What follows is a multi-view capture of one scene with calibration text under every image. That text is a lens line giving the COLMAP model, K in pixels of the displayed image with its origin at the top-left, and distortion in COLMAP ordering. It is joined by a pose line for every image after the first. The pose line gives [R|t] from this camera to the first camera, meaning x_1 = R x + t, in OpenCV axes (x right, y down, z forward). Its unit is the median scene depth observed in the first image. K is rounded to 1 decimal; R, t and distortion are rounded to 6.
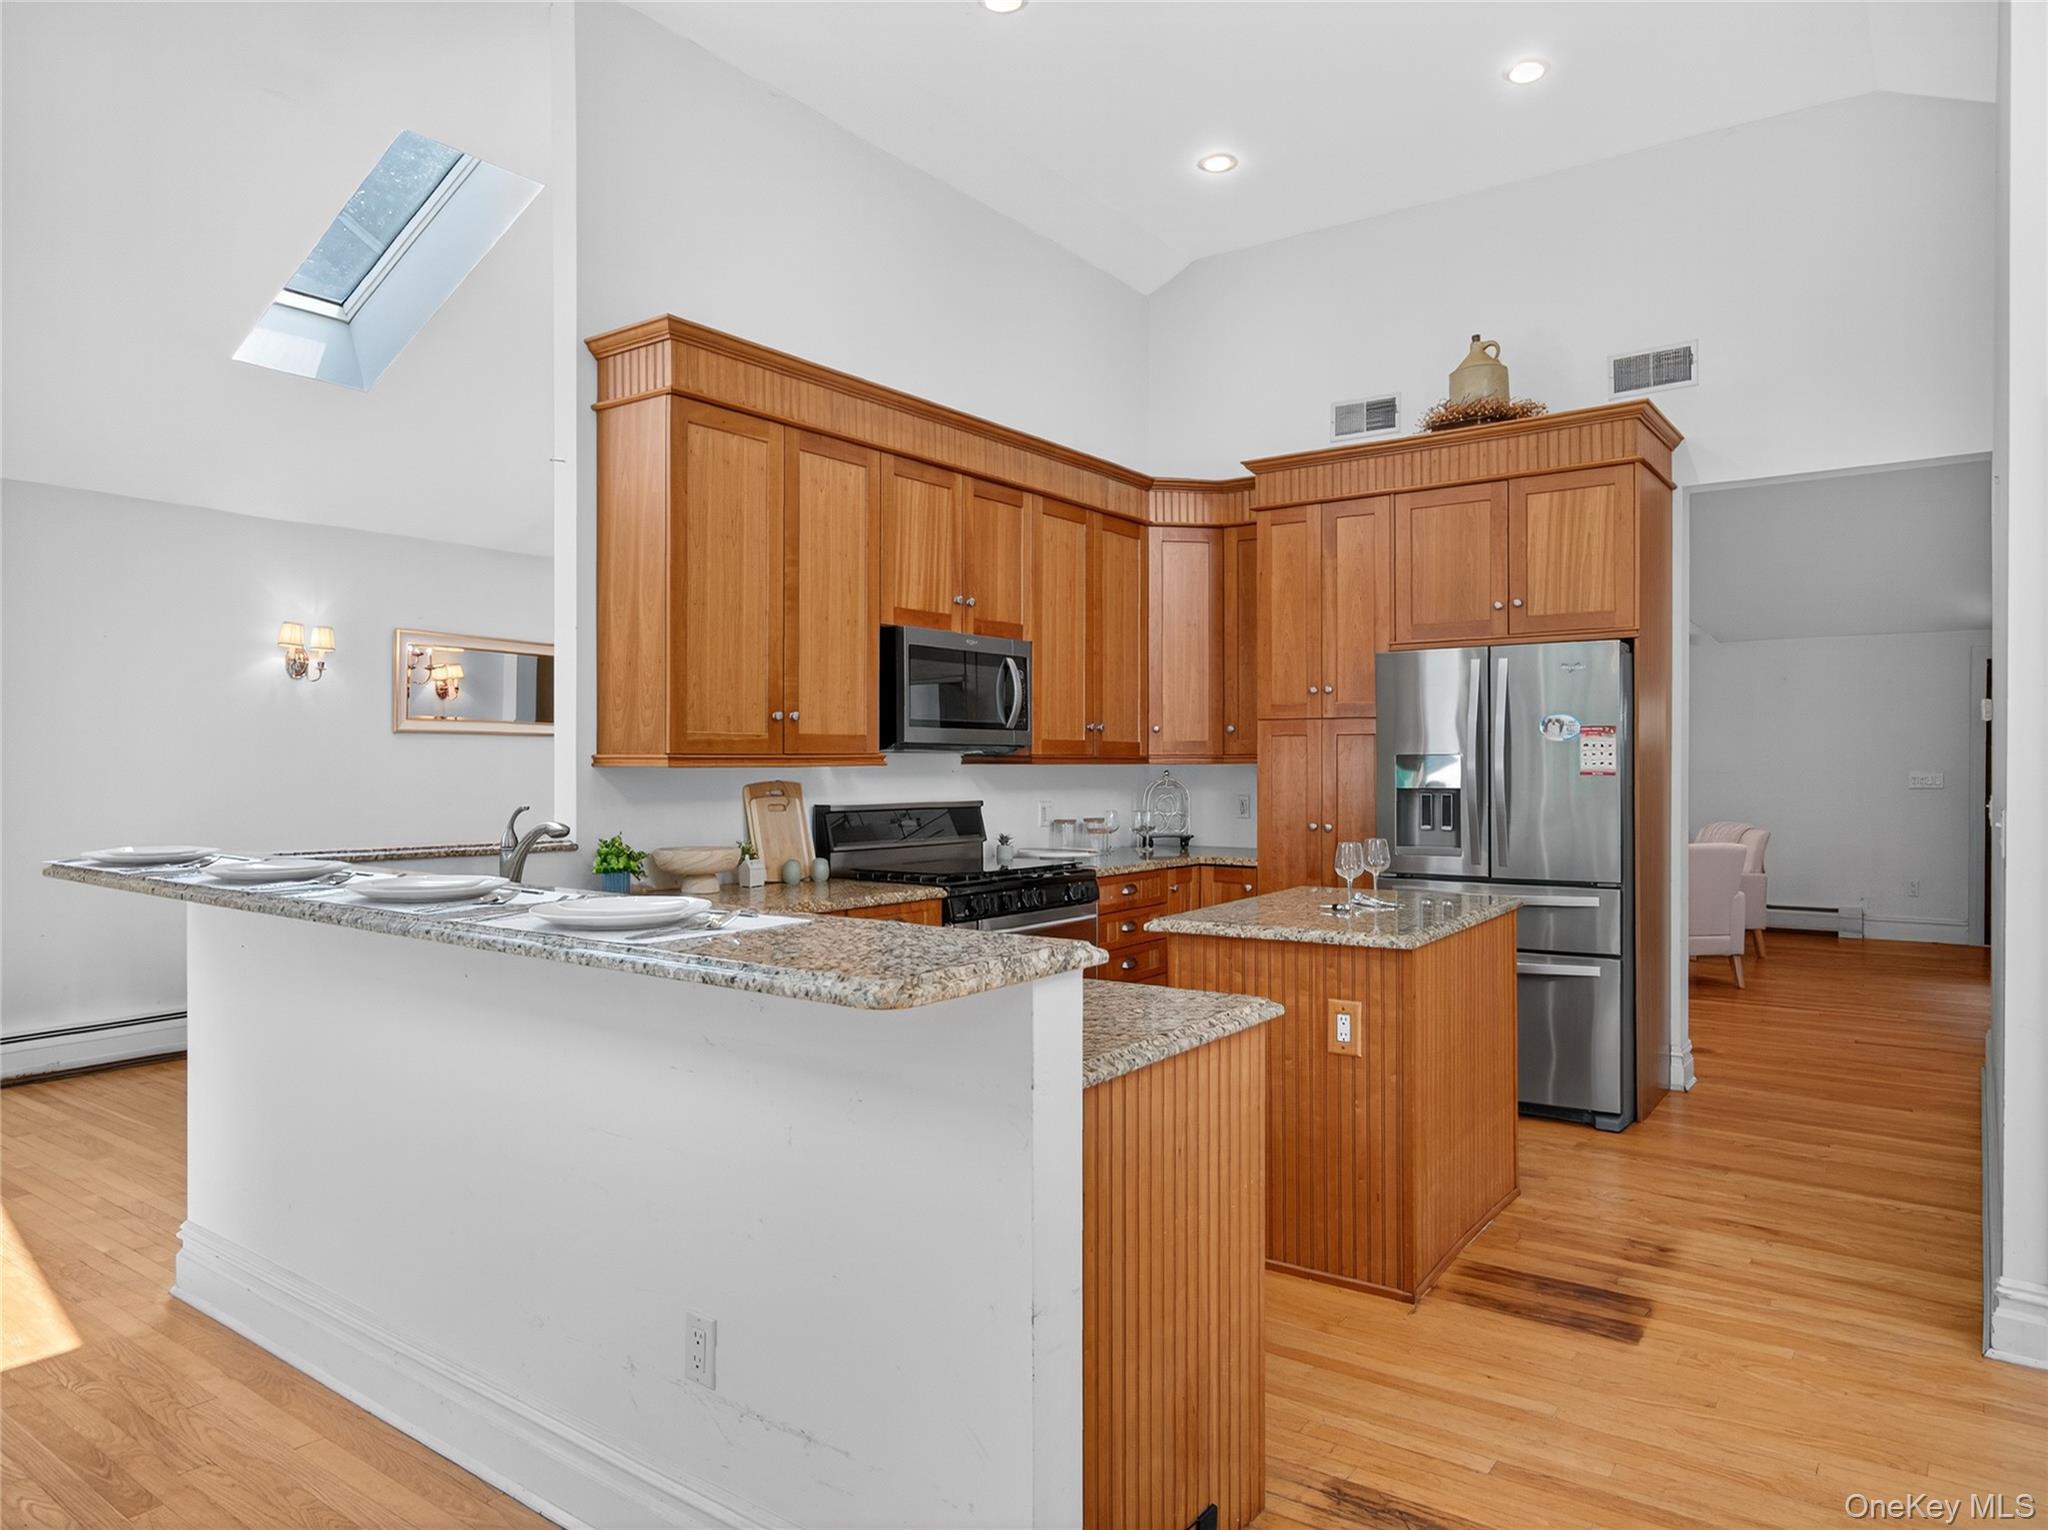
lens RADIAL K [[1297.4, 0, 1027.7], [0, 1297.4, 759.4], [0, 0, 1]] dist [-0.001499, 0.003998]
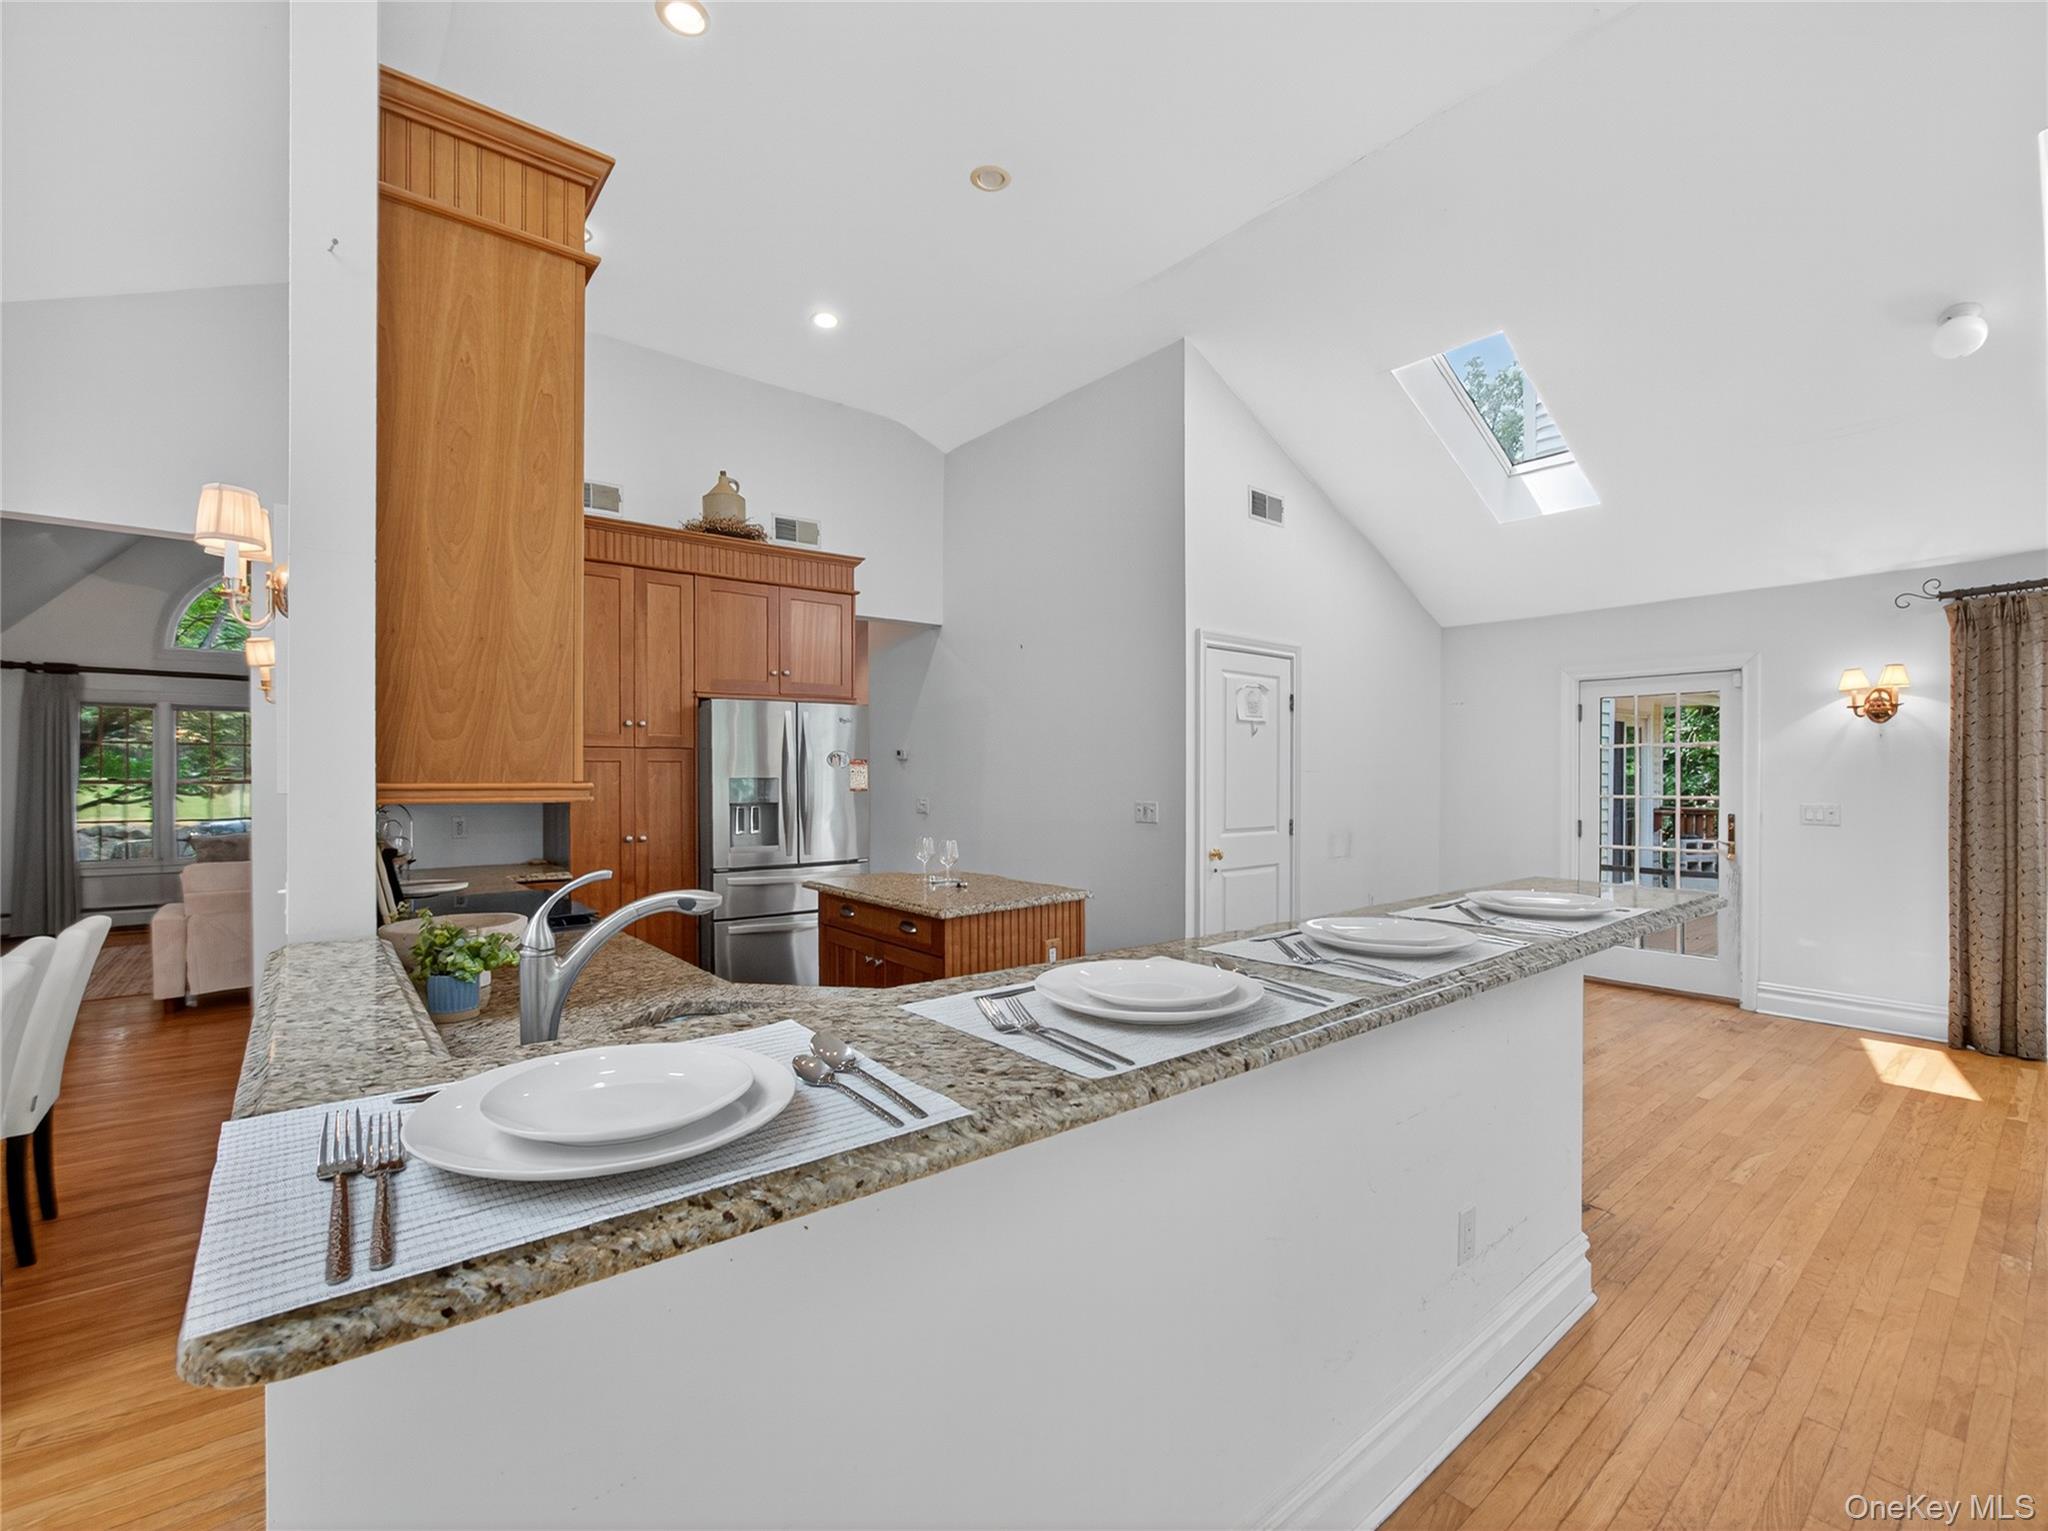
lens RADIAL K [[868.1, 0, 1024.2], [0, 868.1, 777.7], [0, 0, 1]] dist [-0.012483, 0.001076]
pose [[0.268131, -0.005584, 0.963366, -0.509696], [0.003516, 0.999982, 0.004818, -0.007761], [-0.963376, 0.002096, 0.268146, 0.509457]]
